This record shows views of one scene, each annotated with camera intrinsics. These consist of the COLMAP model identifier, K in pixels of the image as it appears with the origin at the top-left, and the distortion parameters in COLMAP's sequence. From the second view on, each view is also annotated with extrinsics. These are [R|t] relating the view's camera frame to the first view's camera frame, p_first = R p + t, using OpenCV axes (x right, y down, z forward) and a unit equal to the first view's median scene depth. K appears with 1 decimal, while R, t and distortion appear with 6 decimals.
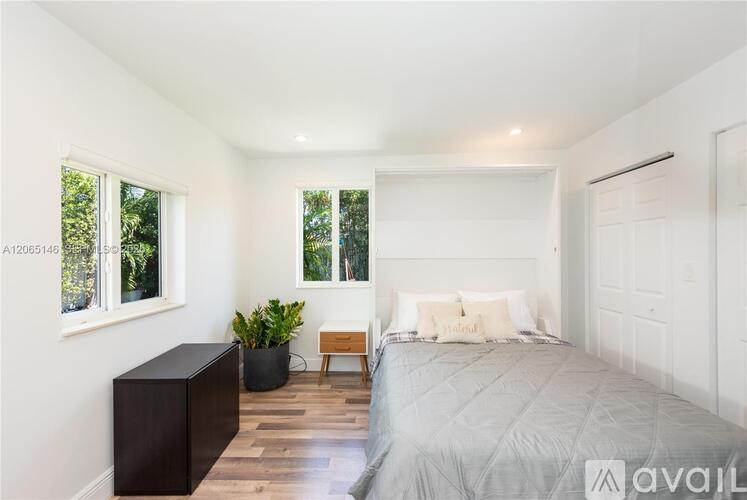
lens RADIAL K [[307.0, 0, 372.7], [0, 307.0, 253.2], [0, 0, 1]] dist [0.000241, -0.000039]
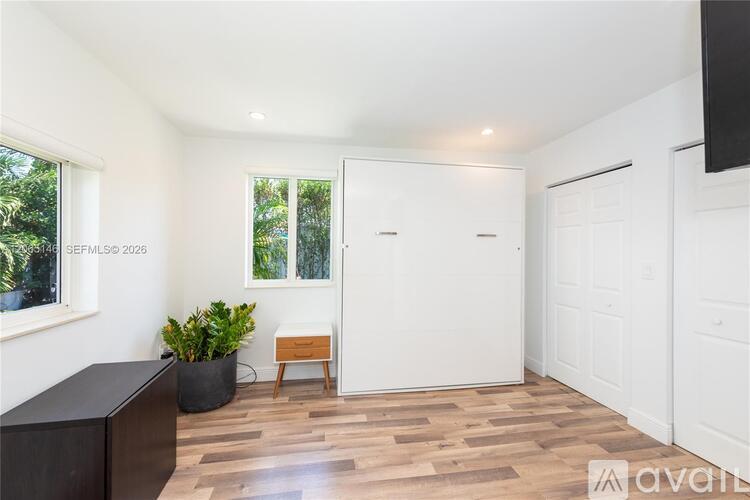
lens RADIAL K [[297.0, 0, 375.0], [0, 297.0, 250.0], [0, 0, 1]] dist [0.000121, -0.000024]
pose [[0.974560, 0.014577, 0.223652, -0.091101], [-0.014495, 0.999893, -0.002007, 0.001775], [-0.223657, -0.001286, 0.974667, 0.106224]]
